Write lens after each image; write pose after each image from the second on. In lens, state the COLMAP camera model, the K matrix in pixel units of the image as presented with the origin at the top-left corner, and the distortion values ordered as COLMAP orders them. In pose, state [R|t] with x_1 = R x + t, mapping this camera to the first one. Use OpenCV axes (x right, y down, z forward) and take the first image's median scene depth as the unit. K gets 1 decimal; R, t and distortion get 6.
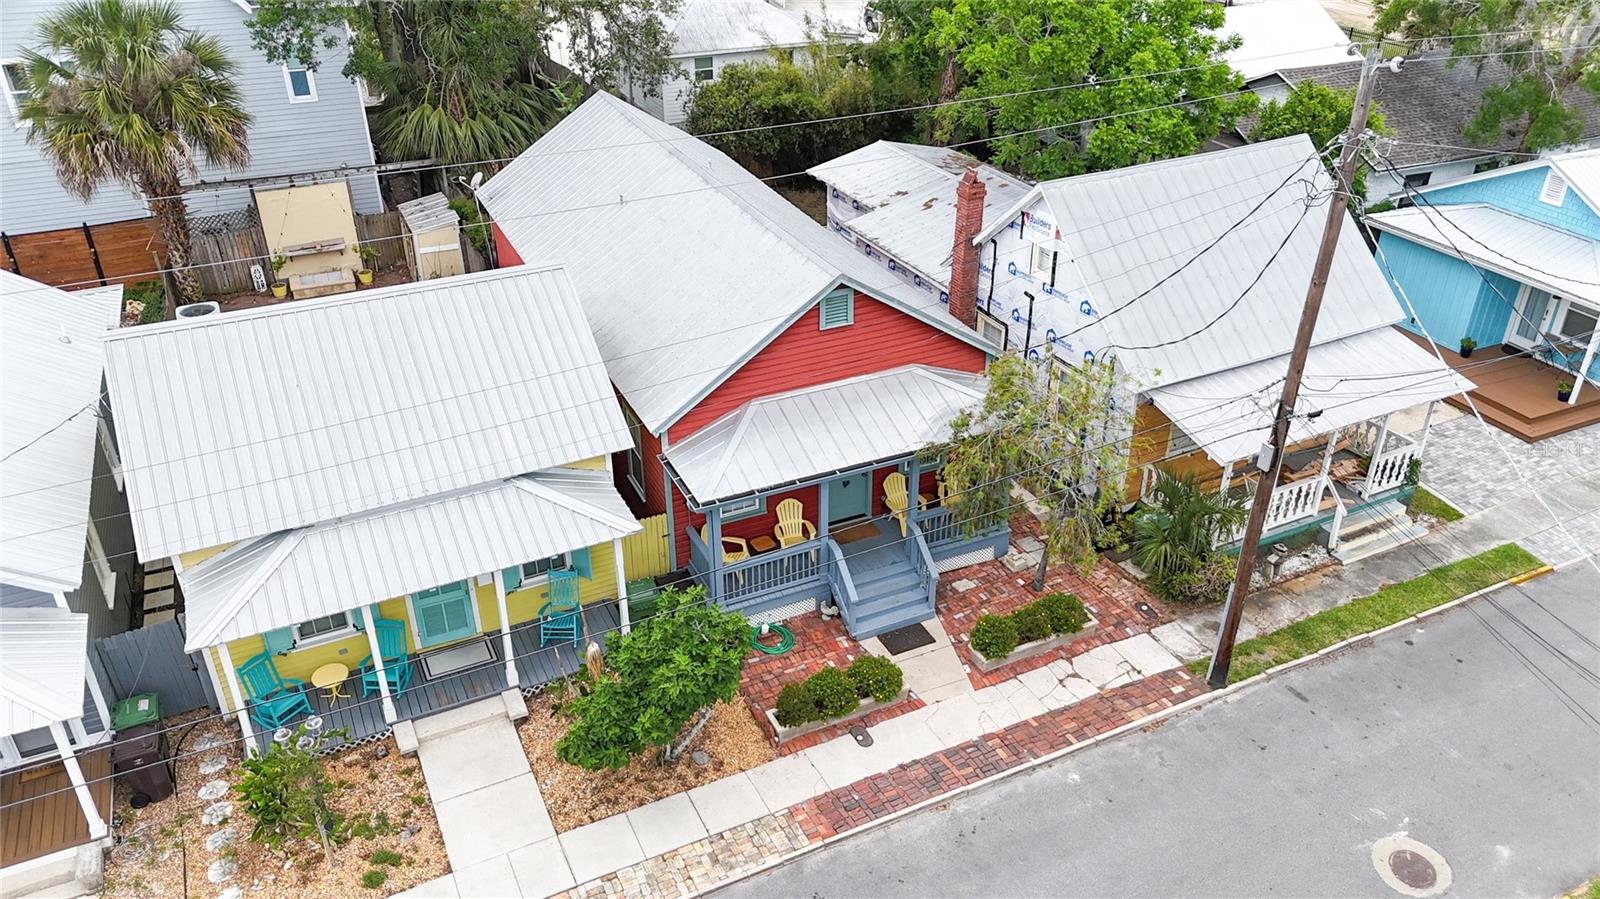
lens RADIAL K [[1174.1, 0, 787.5], [0, 1174.1, 448.7], [0, 0, 1]] dist [0.067224, -0.064662]
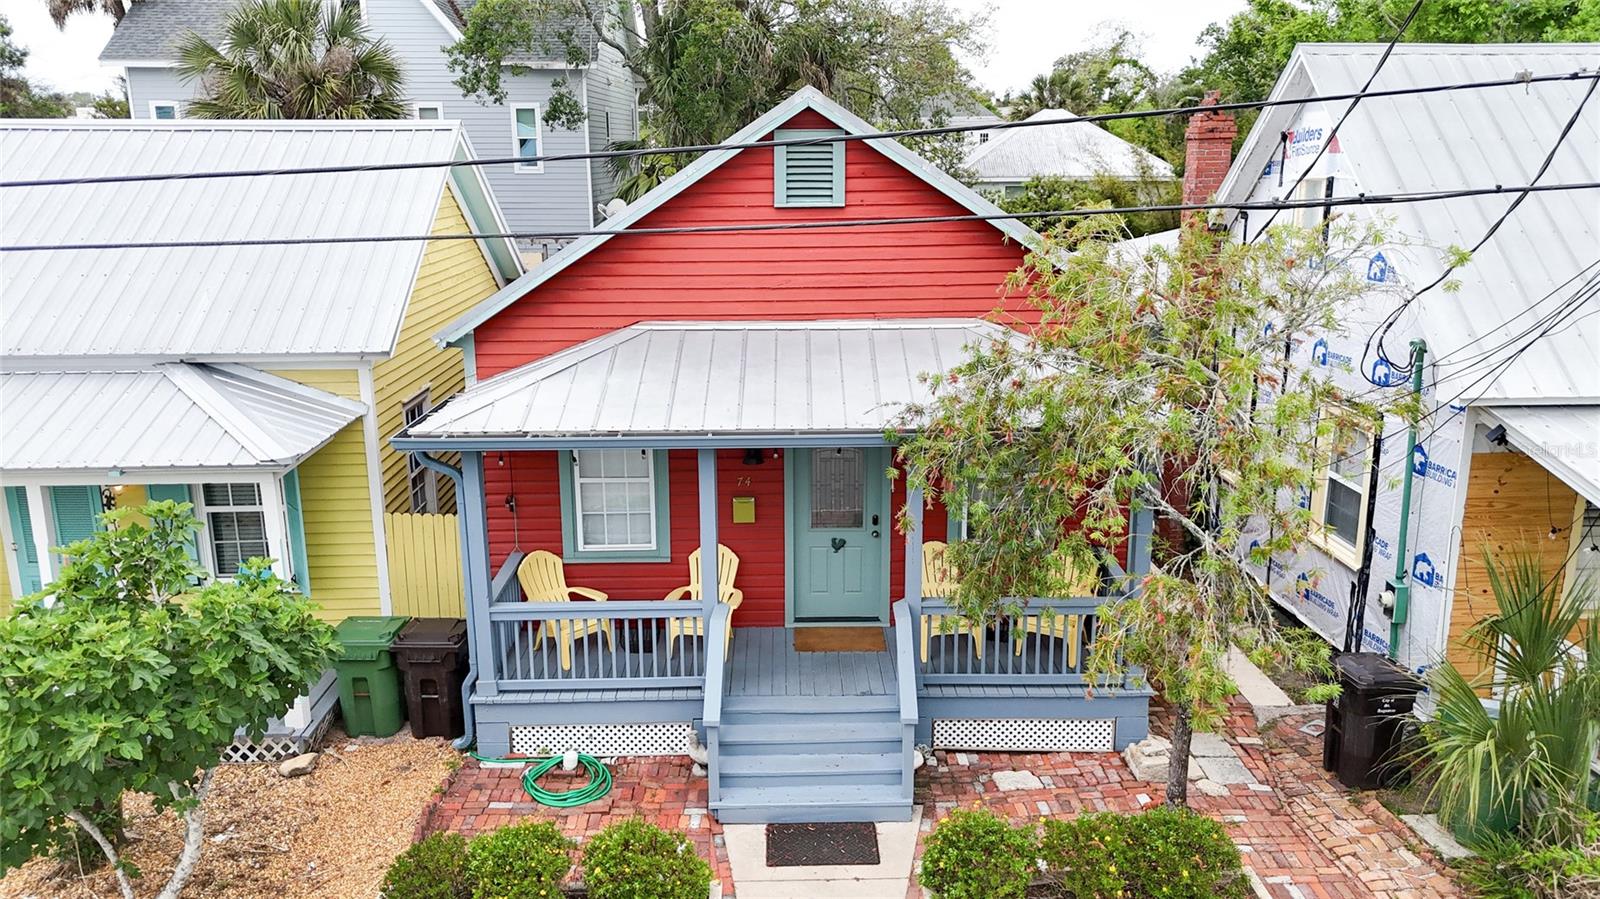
lens RADIAL K [[1174.1, 0, 799.1], [0, 1174.1, 448.0], [0, 0, 1]] dist [0.067224, -0.064662]
pose [[0.915829, 0.101894, -0.388427, 0.254014], [-0.203621, 0.951533, -0.230485, 0.123387], [0.346116, 0.290177, 0.892189, 0.547057]]
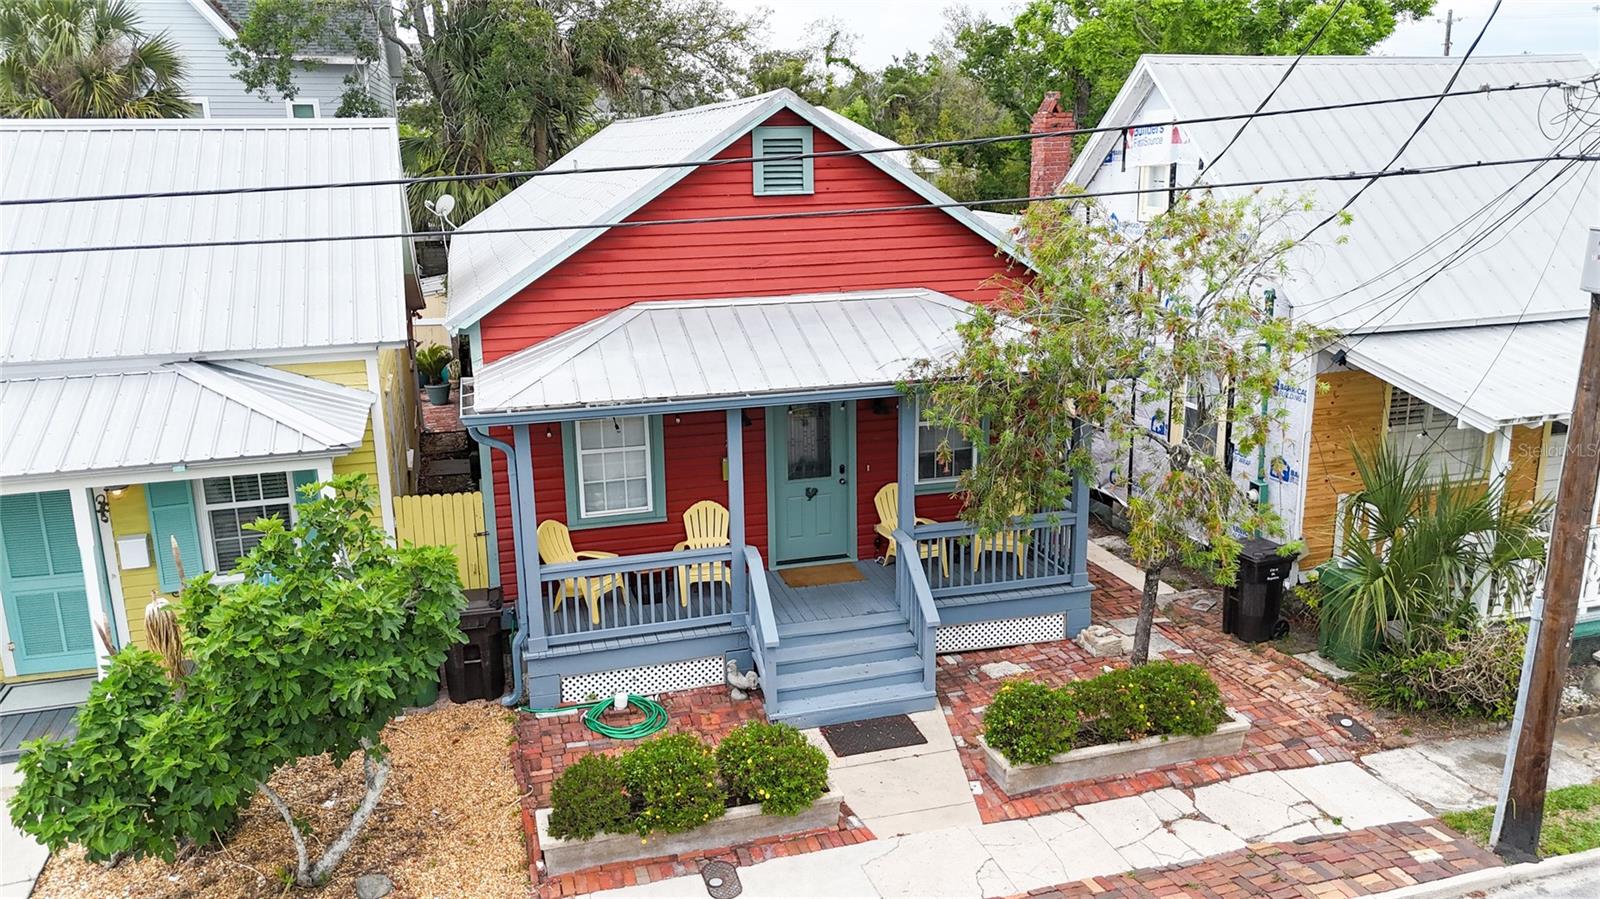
lens RADIAL K [[1174.1, 0, 794.4], [0, 1174.1, 450.3], [0, 0, 1]] dist [0.067224, -0.064662]
pose [[0.987677, 0.034207, -0.152721, 0.142971], [-0.073393, 0.963104, -0.258927, 0.178195], [0.138229, 0.266945, 0.953747, 0.451543]]
